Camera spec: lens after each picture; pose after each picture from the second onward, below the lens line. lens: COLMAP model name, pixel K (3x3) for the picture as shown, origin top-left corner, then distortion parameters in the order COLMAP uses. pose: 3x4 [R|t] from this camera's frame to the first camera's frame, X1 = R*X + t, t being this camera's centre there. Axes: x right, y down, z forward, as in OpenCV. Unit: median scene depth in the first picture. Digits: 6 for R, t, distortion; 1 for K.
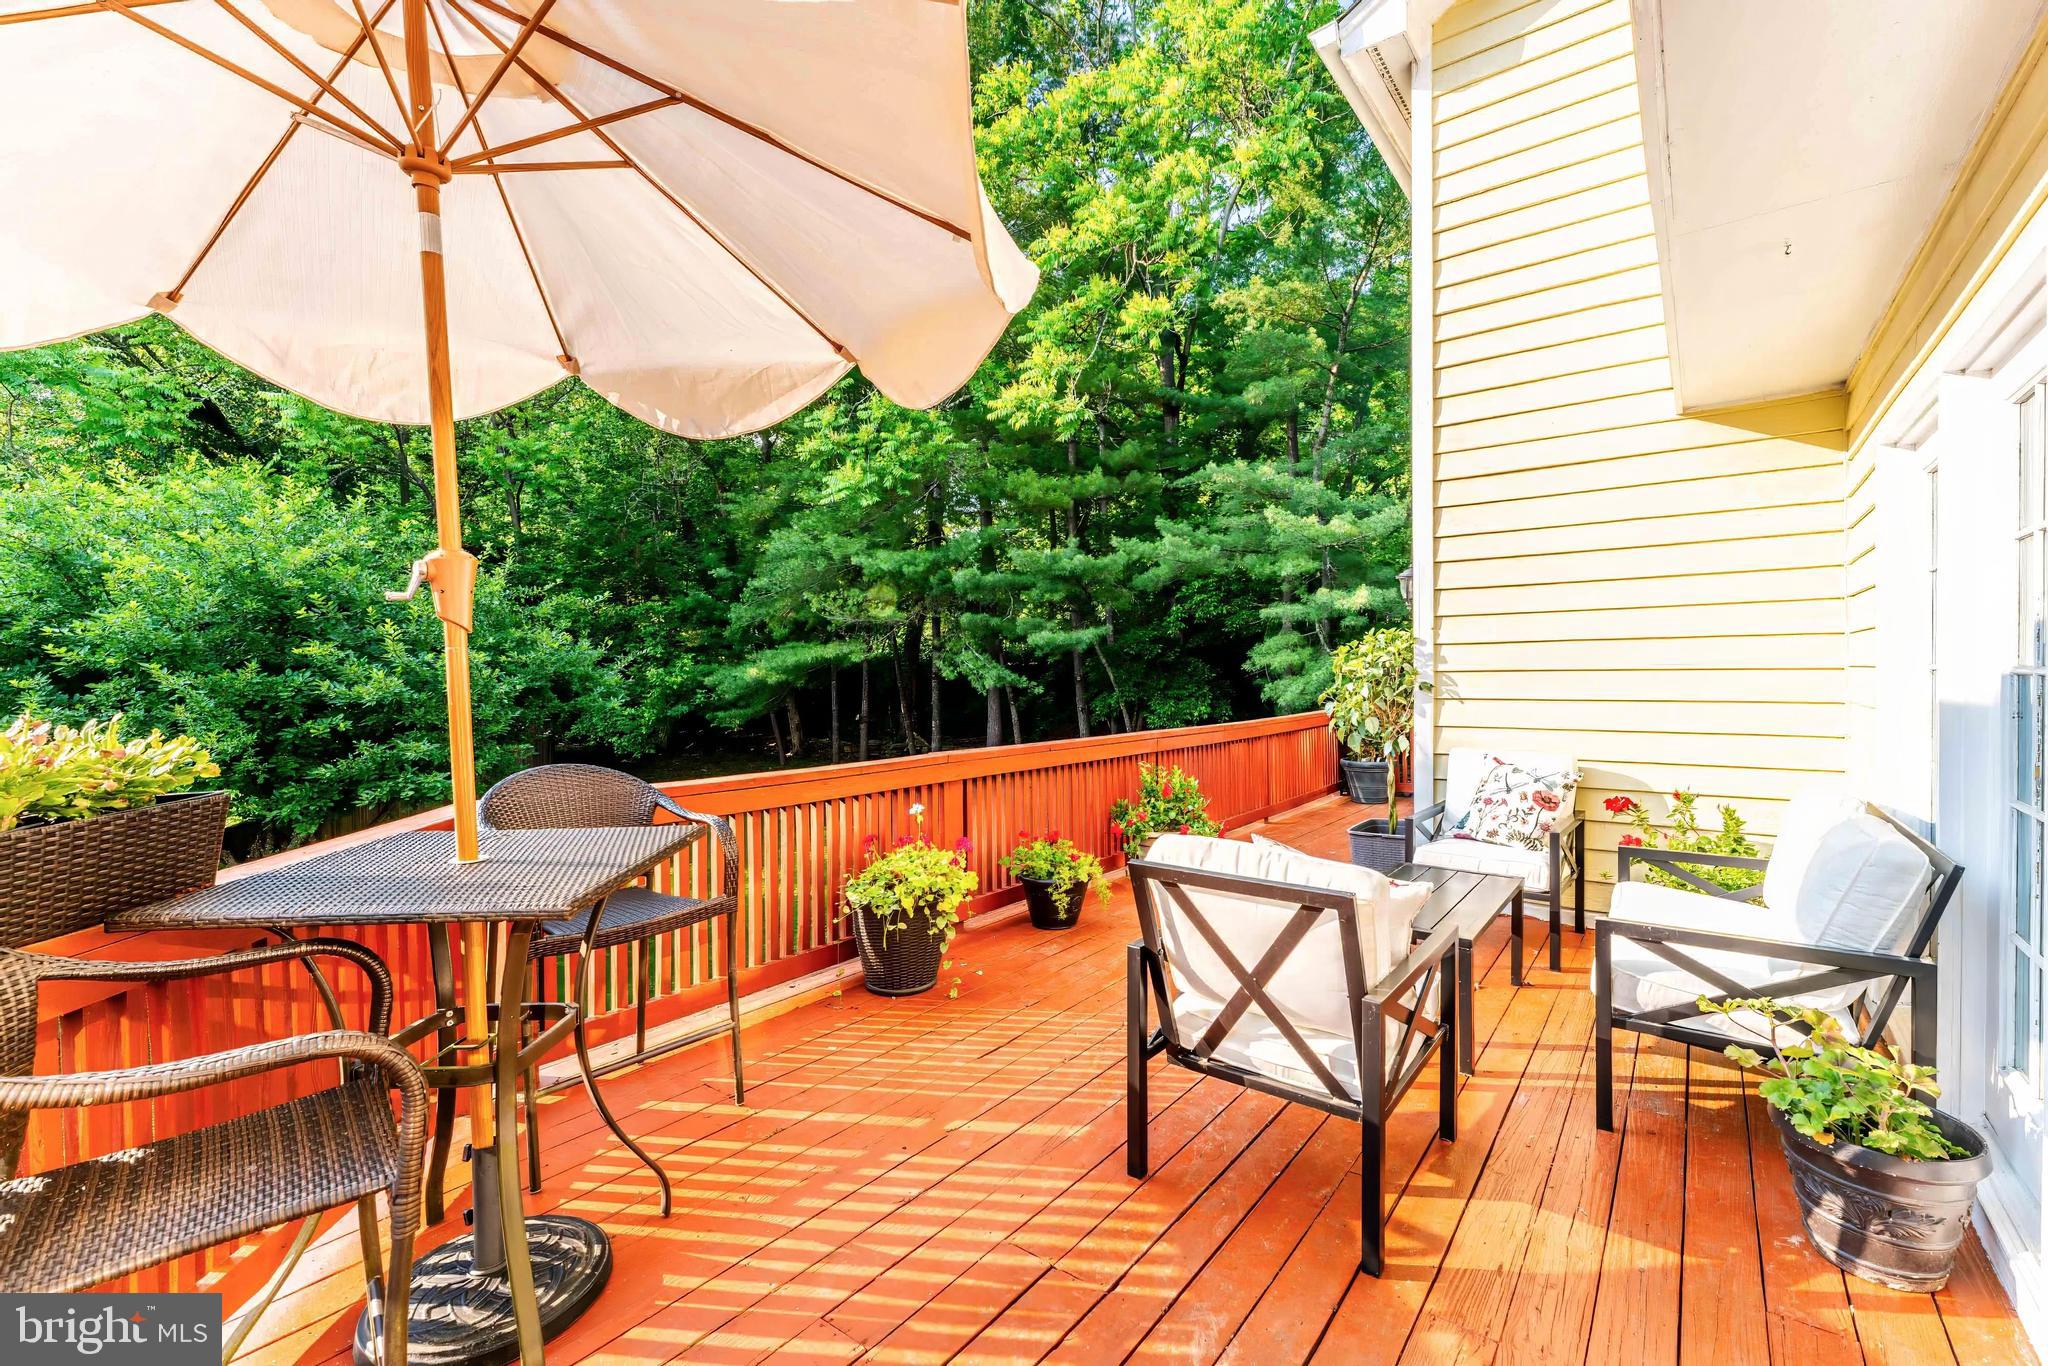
lens RADIAL K [[840.2, 0, 1019.4], [0, 840.2, 664.6], [0, 0, 1]] dist [0.016337, -0.000026]
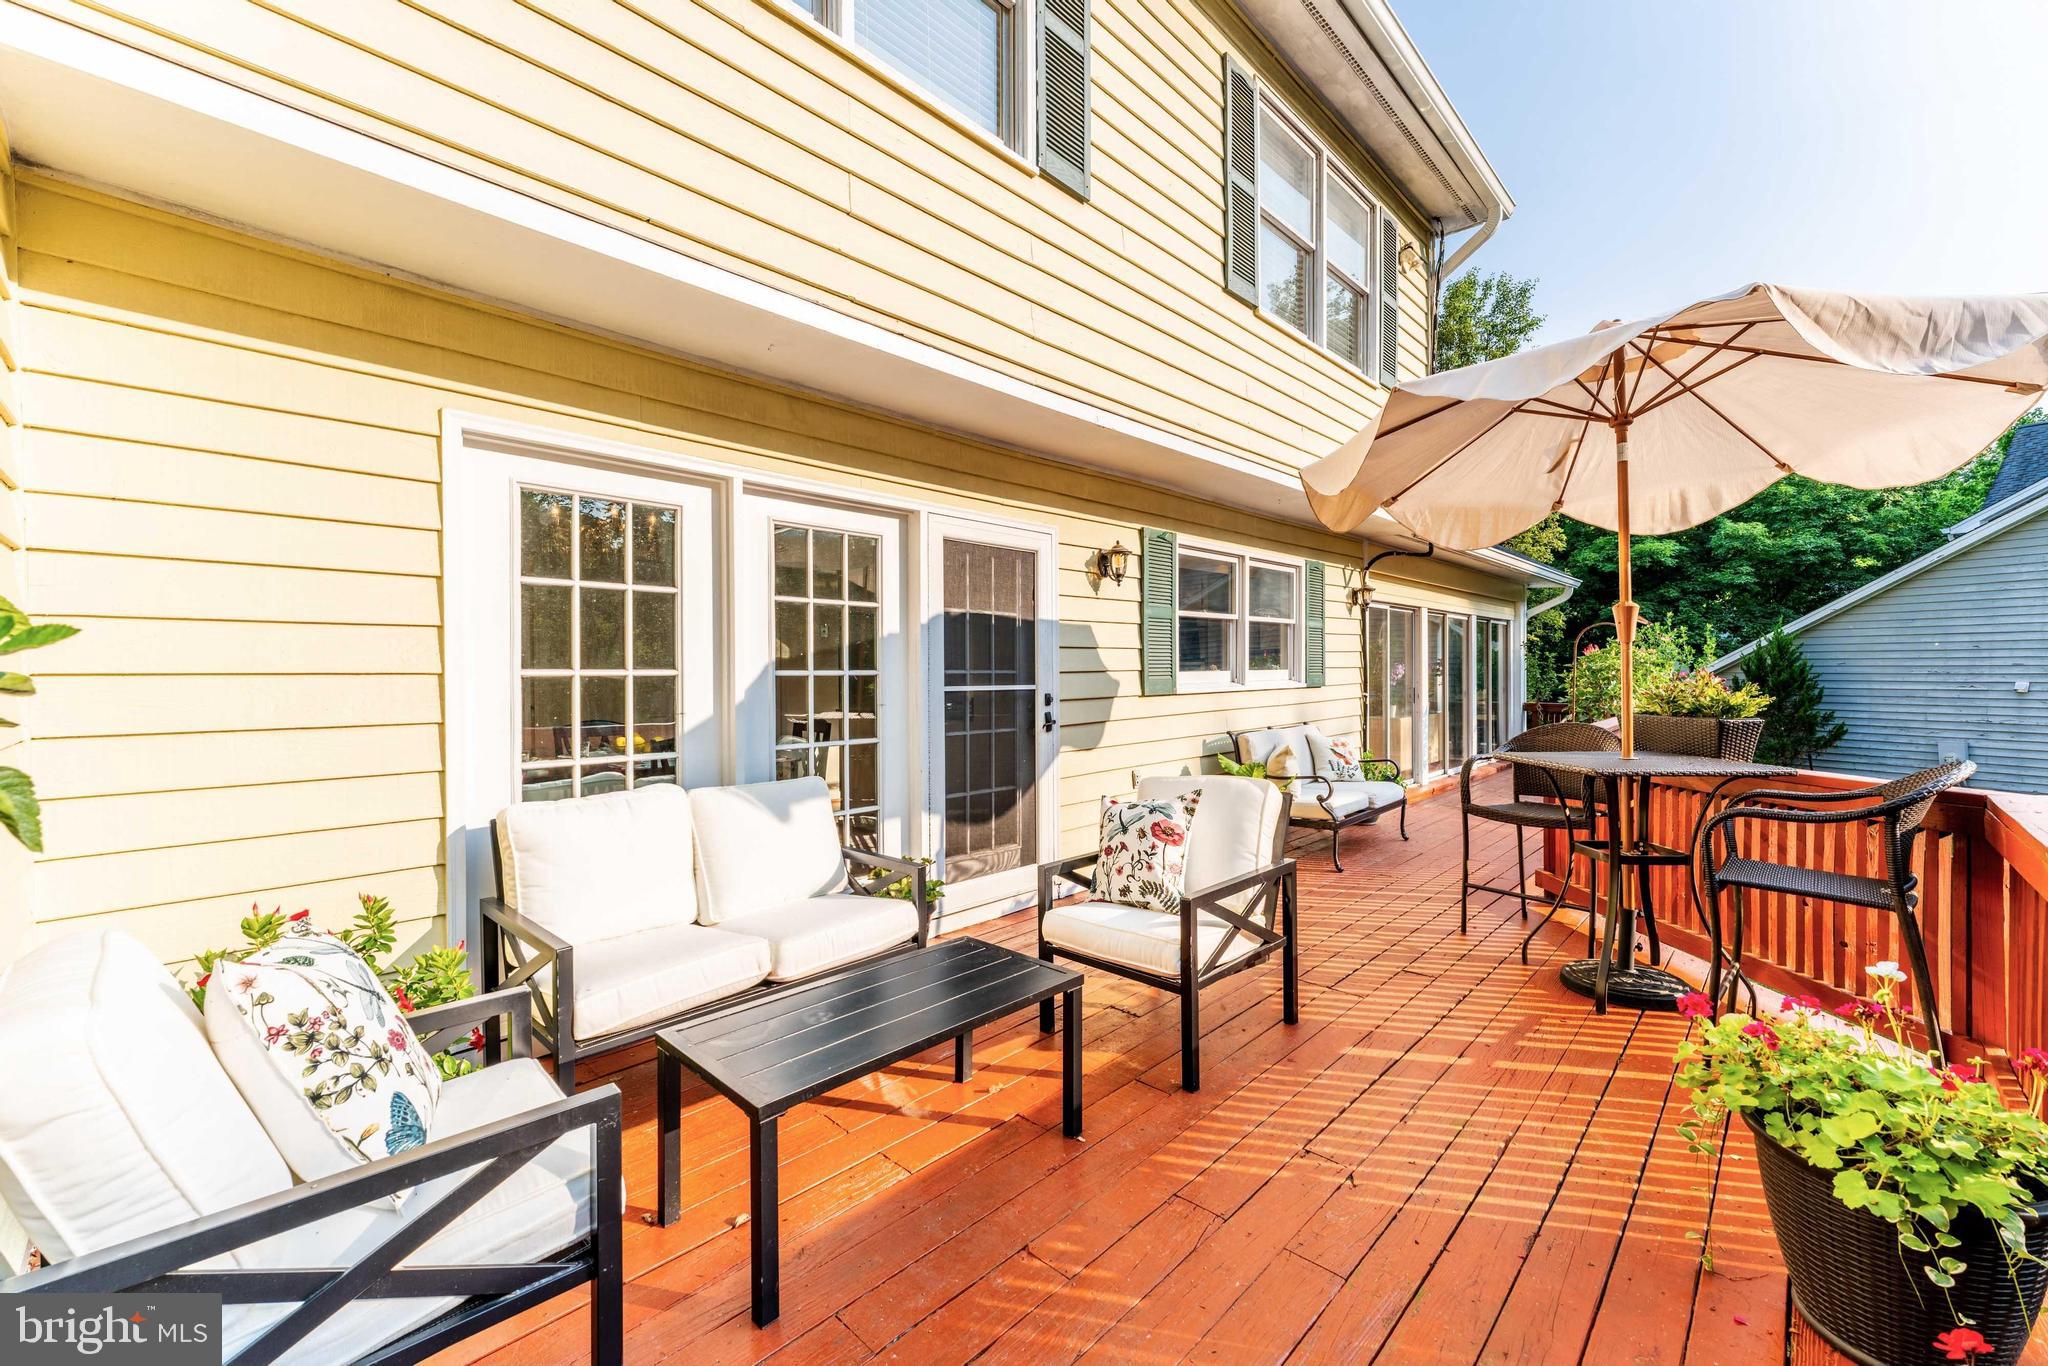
lens RADIAL K [[840.2, 0, 1019.4], [0, 840.2, 664.6], [0, 0, 1]] dist [0.016337, -0.000026]
pose [[-0.996841, 0.008648, 0.078950, 0.269706], [0.008847, 0.999958, 0.002179, 0.000067], [-0.078928, 0.002871, -0.996876, 1.374056]]
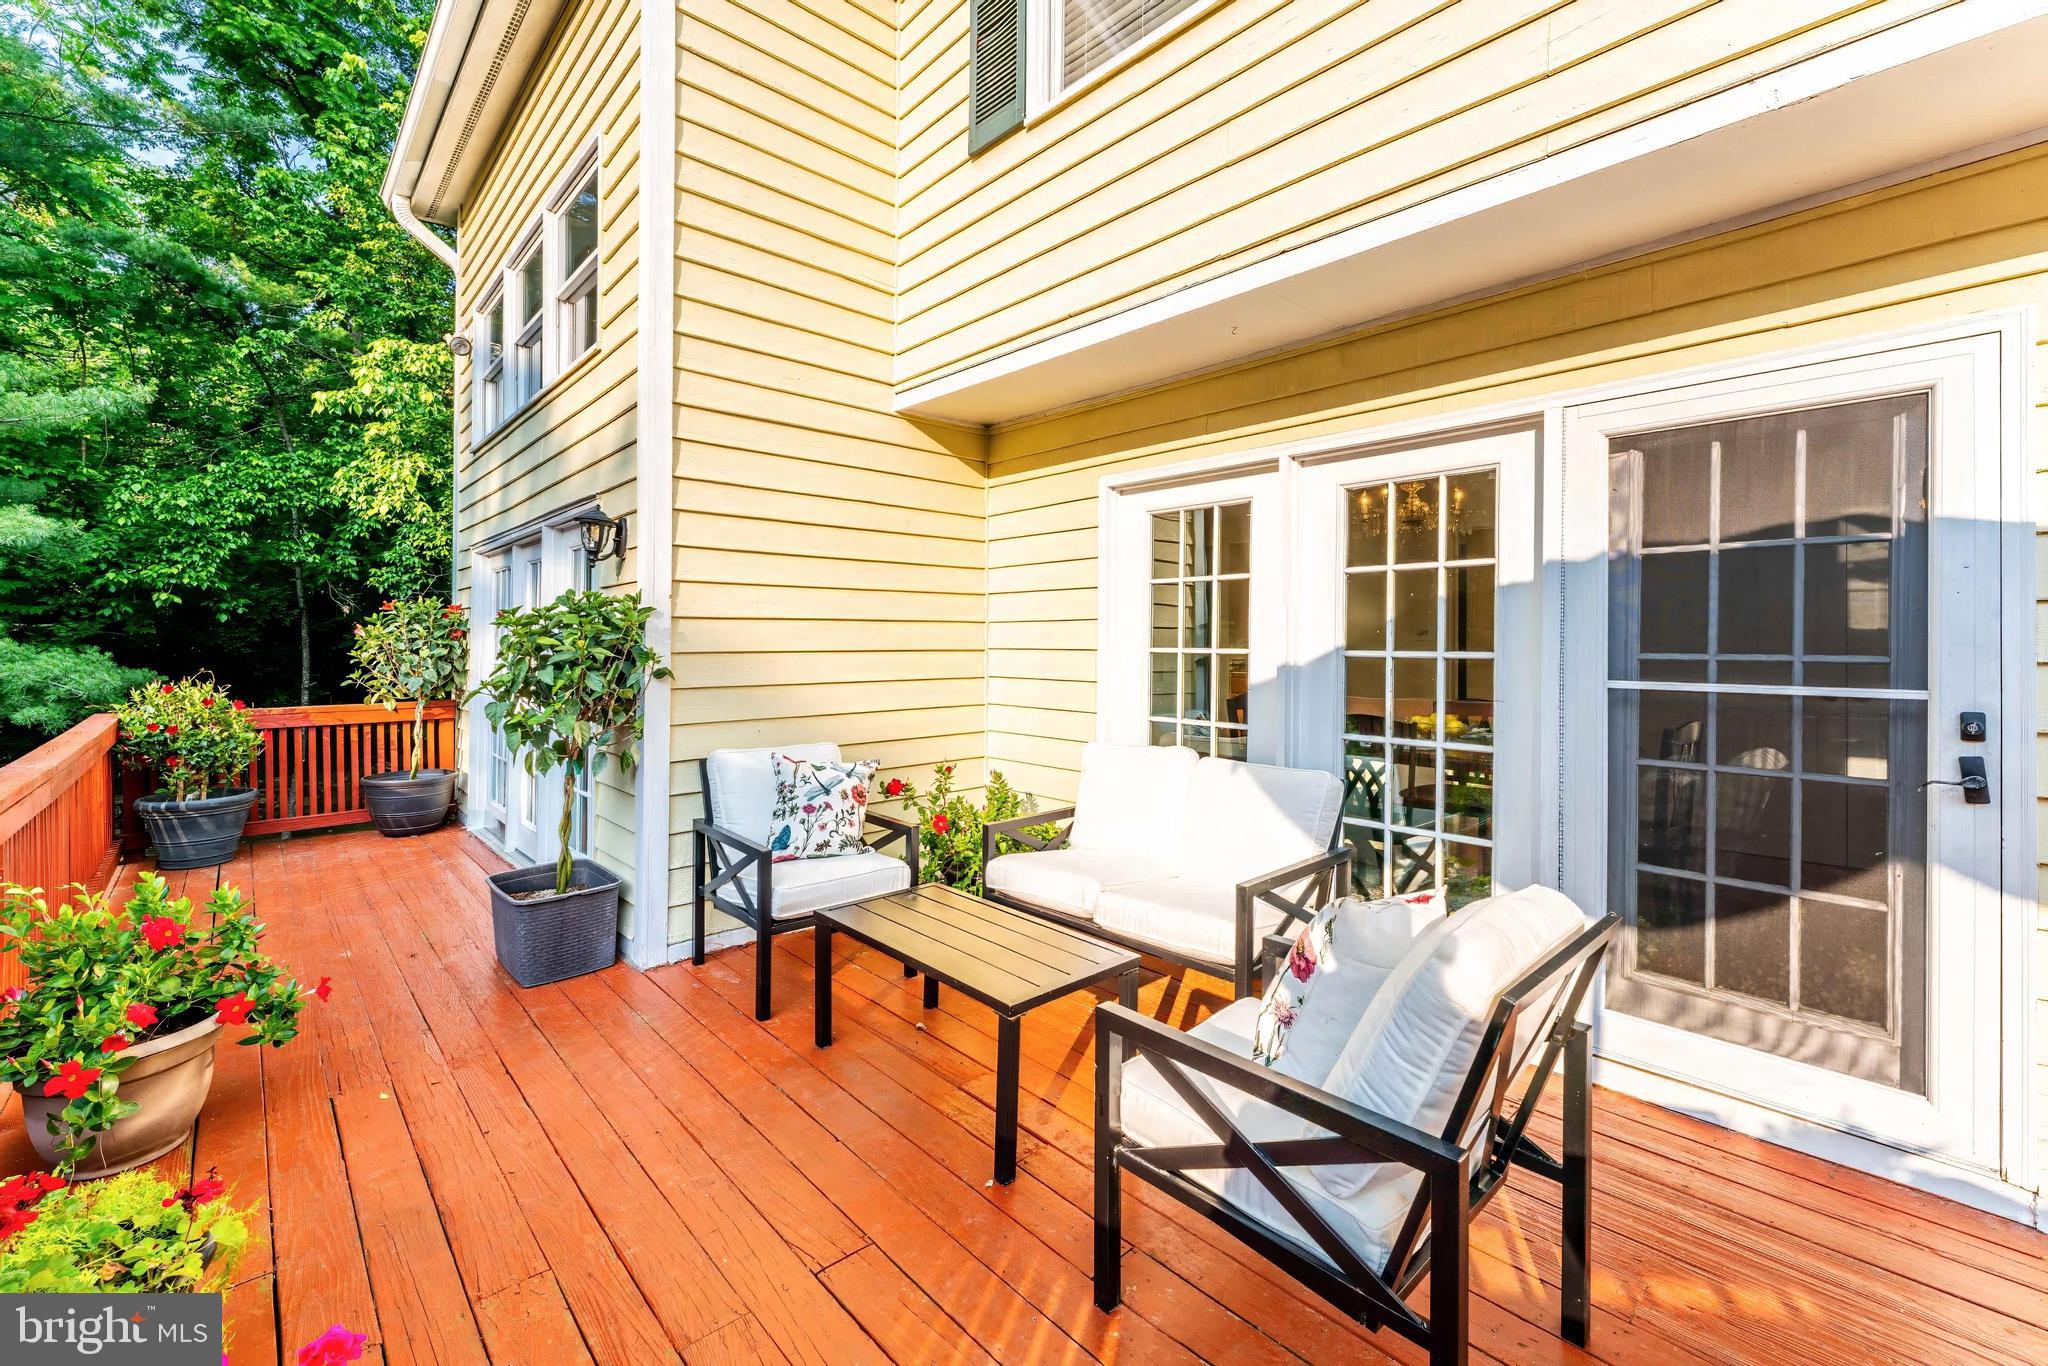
lens RADIAL K [[840.2, 0, 1019.4], [0, 840.2, 664.6], [0, 0, 1]] dist [0.016337, -0.000026]
pose [[0.146437, -0.011504, 0.989153, -0.239705], [-0.001620, 0.999928, 0.011869, 0.009998], [-0.989219, -0.003340, 0.146408, 0.697600]]
